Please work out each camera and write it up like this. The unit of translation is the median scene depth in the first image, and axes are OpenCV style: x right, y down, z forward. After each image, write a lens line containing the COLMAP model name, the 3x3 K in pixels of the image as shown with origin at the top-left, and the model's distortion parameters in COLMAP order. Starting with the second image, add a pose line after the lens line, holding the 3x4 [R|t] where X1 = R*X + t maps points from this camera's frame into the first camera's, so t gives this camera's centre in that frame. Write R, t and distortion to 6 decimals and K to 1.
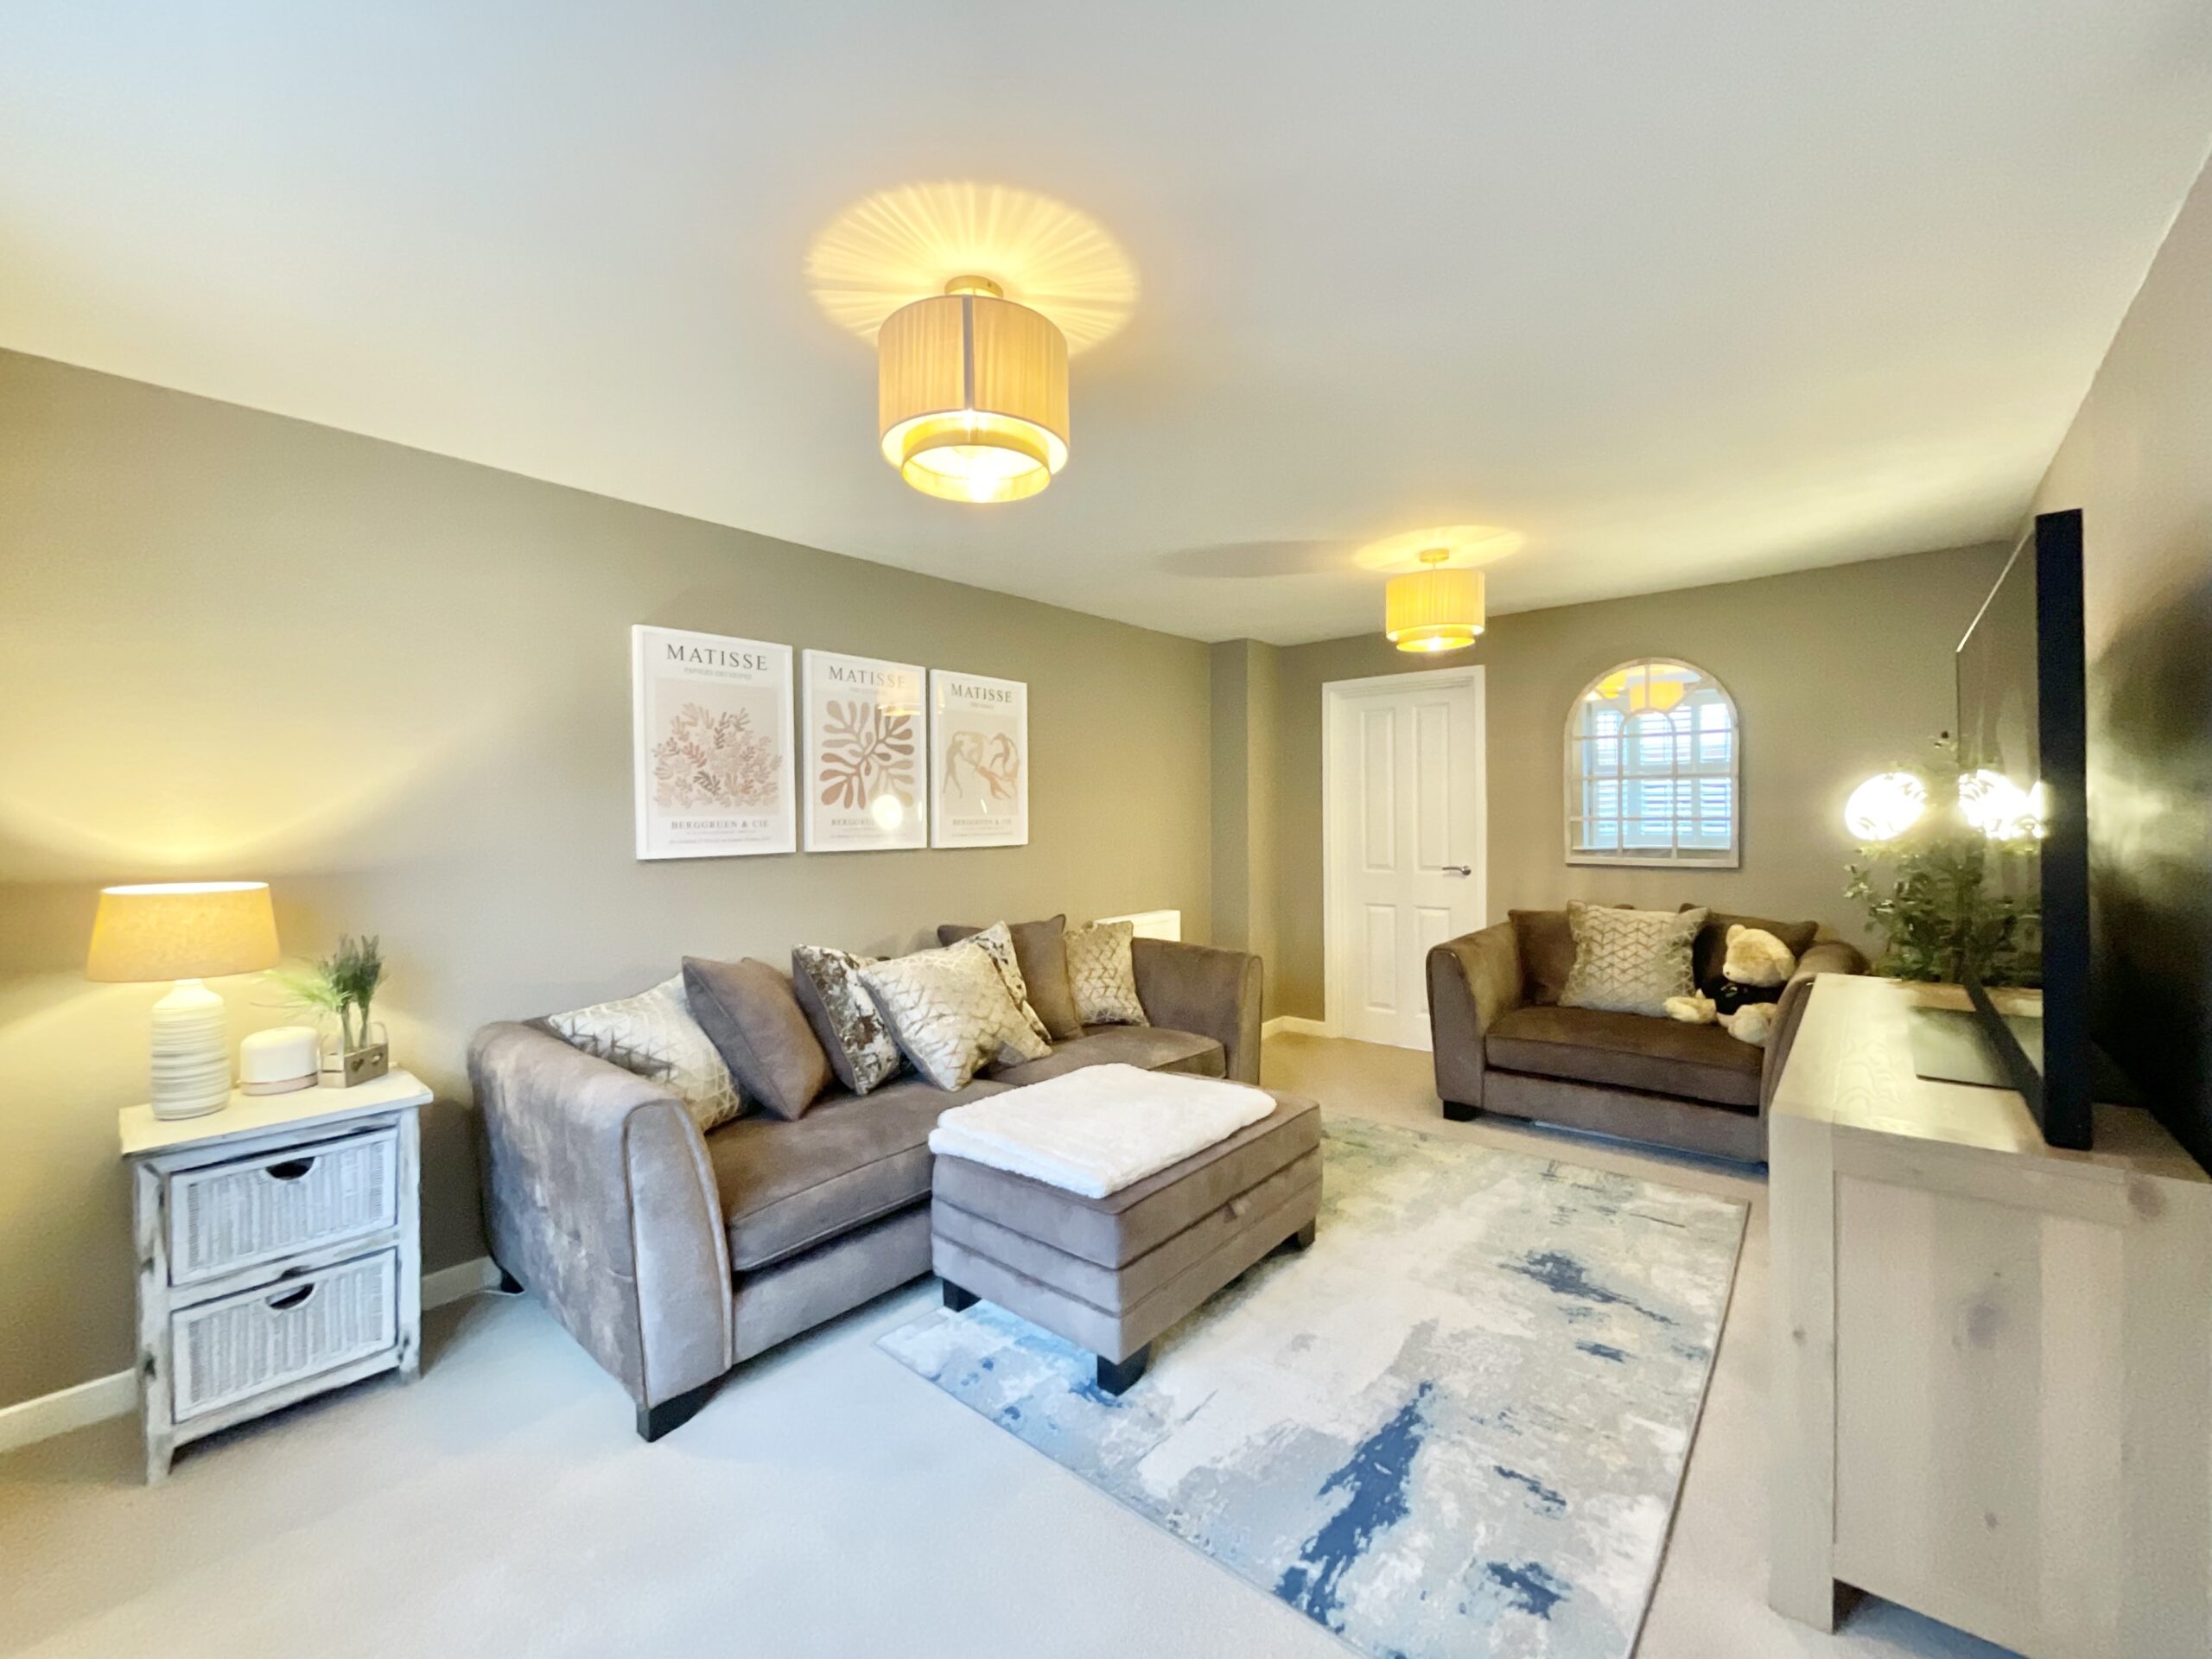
lens RADIAL K [[896.8, 0, 1102.3], [0, 896.8, 832.5], [0, 0, 1]] dist [0.000407, 0.000510]
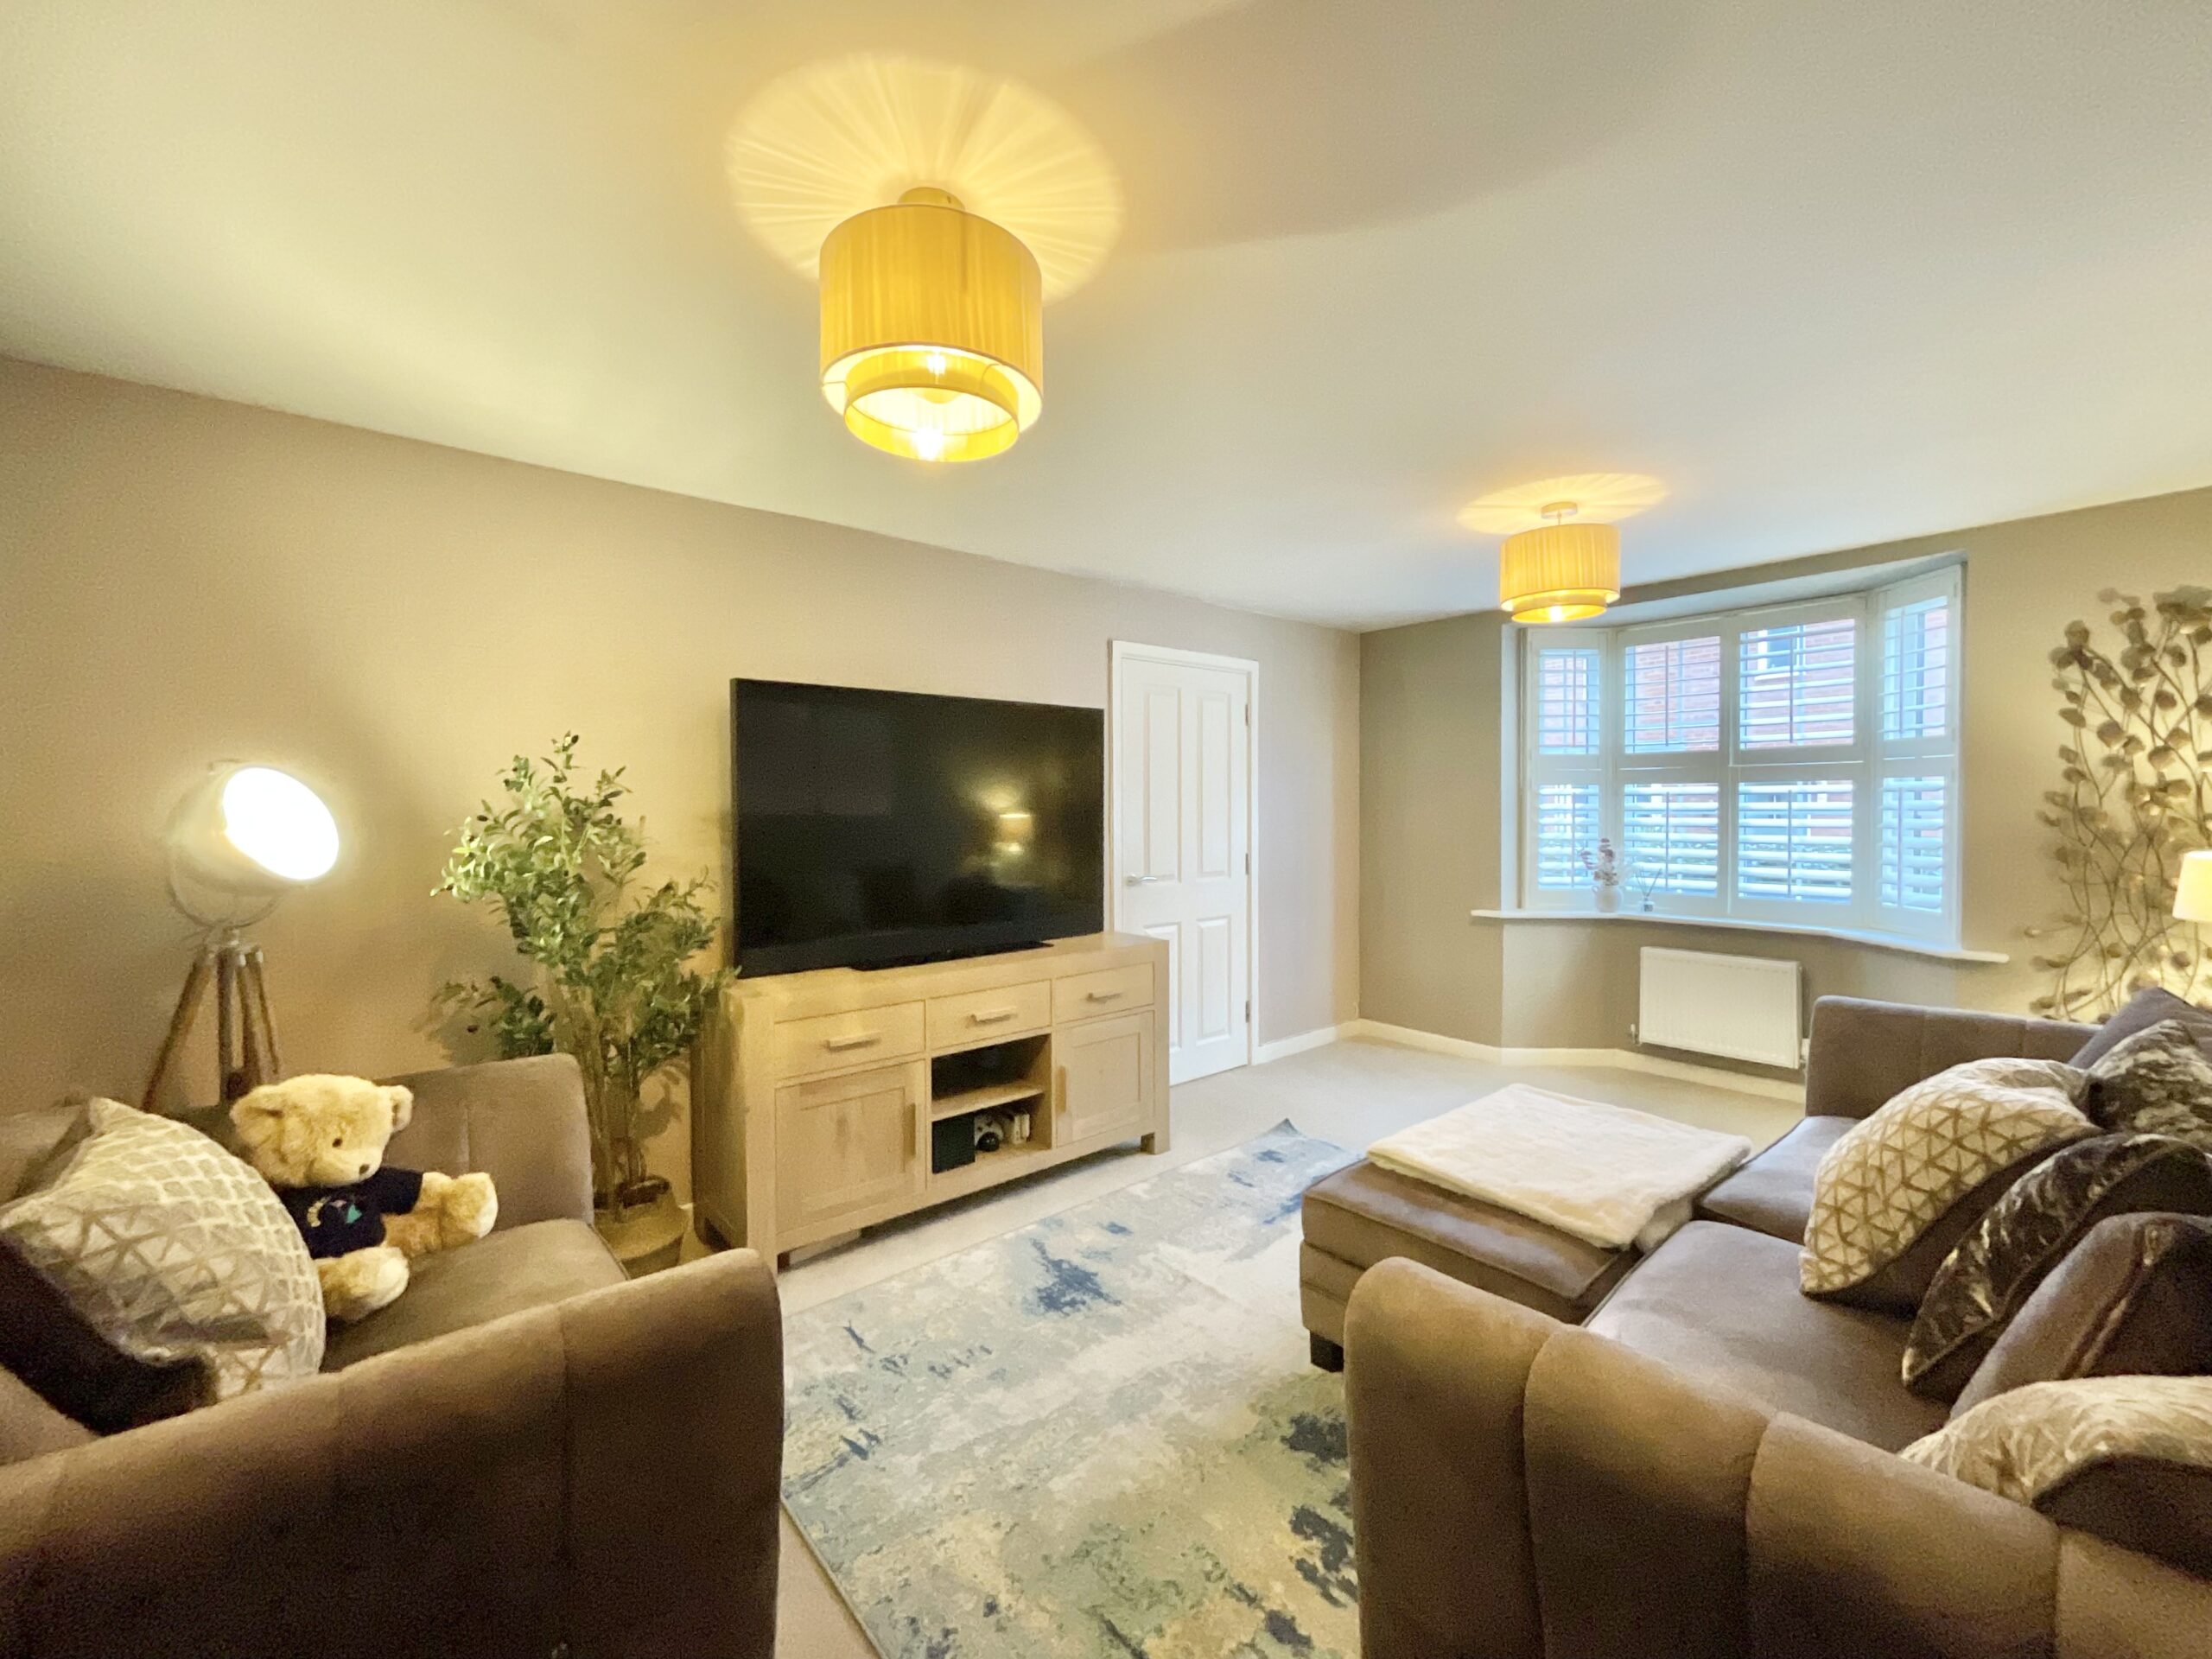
lens RADIAL K [[896.8, 0, 1099.9], [0, 896.8, 818.8], [0, 0, 1]] dist [0.000407, 0.000510]
pose [[-0.986734, 0.004176, 0.162294, 0.275295], [0.010275, 0.999271, 0.036757, -0.051614], [-0.162023, 0.037937, -0.986058, 1.702327]]
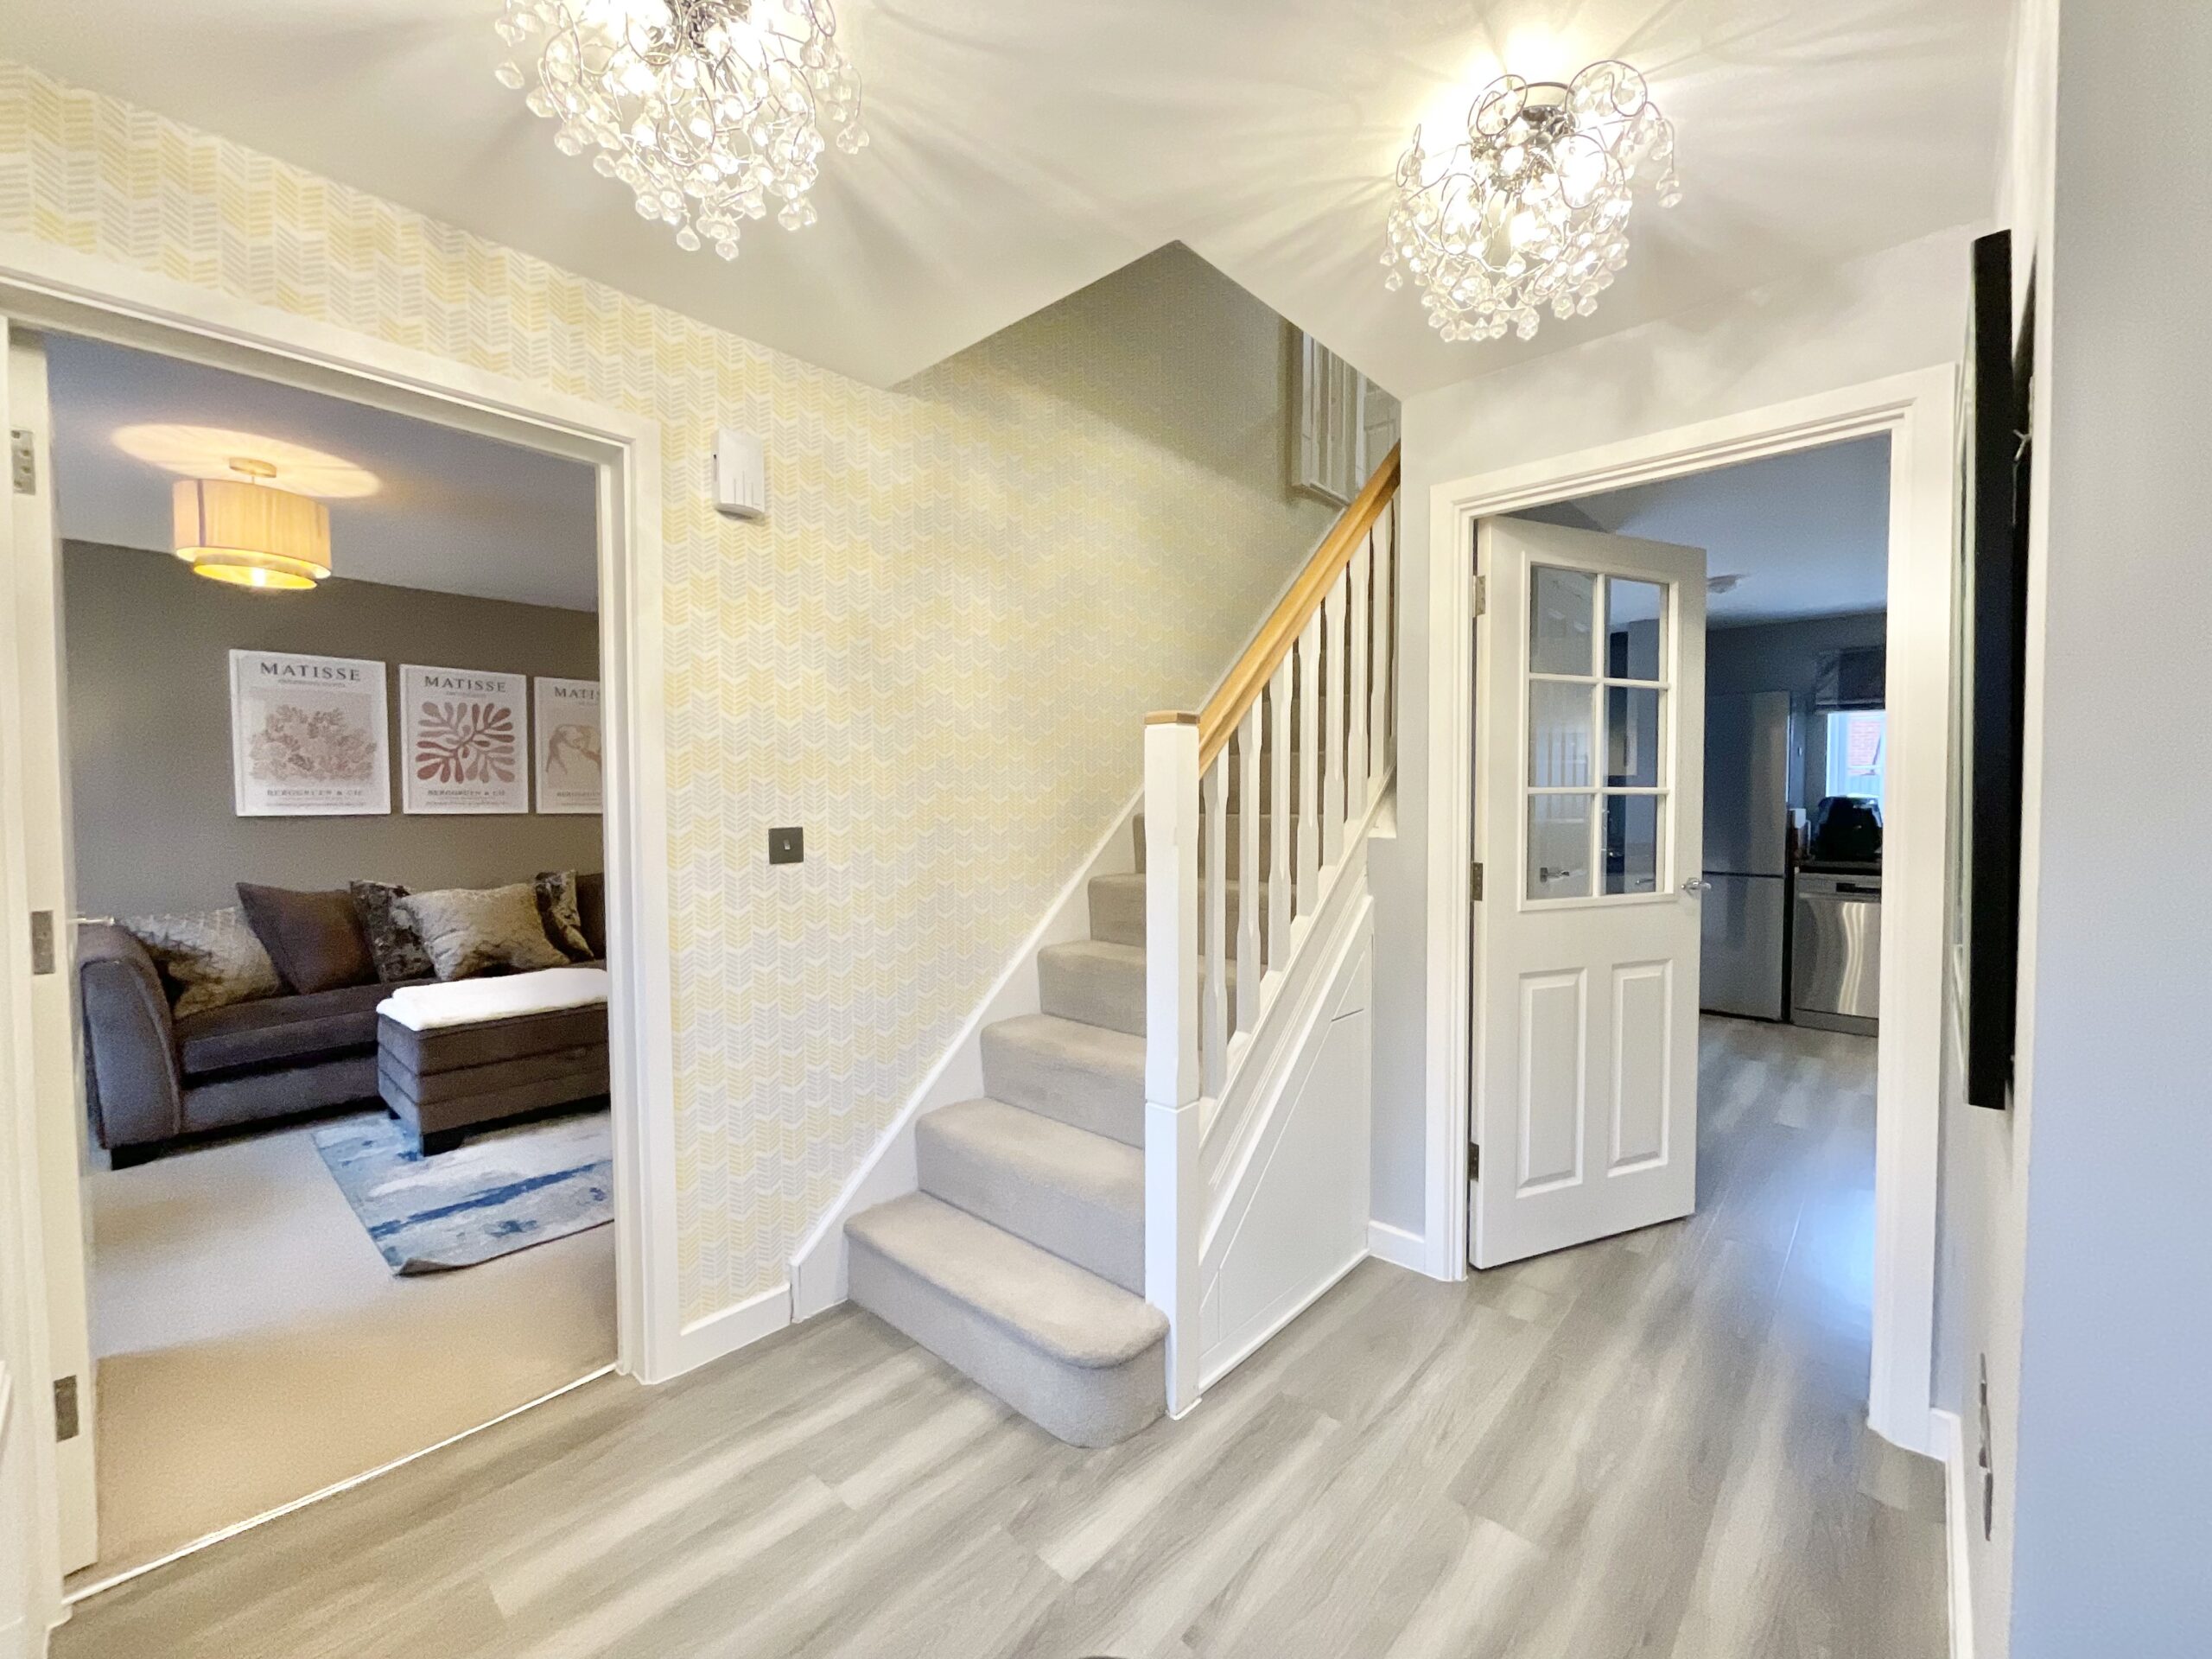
lens RADIAL K [[896.8, 0, 1116.6], [0, 896.8, 830.5], [0, 0, 1]] dist [0.000407, 0.000510]
pose [[0.999564, 0.008612, -0.028254, 0.878155], [-0.008130, 0.999821, 0.017100, 0.015889], [0.028396, -0.016863, 0.999455, -0.360087]]
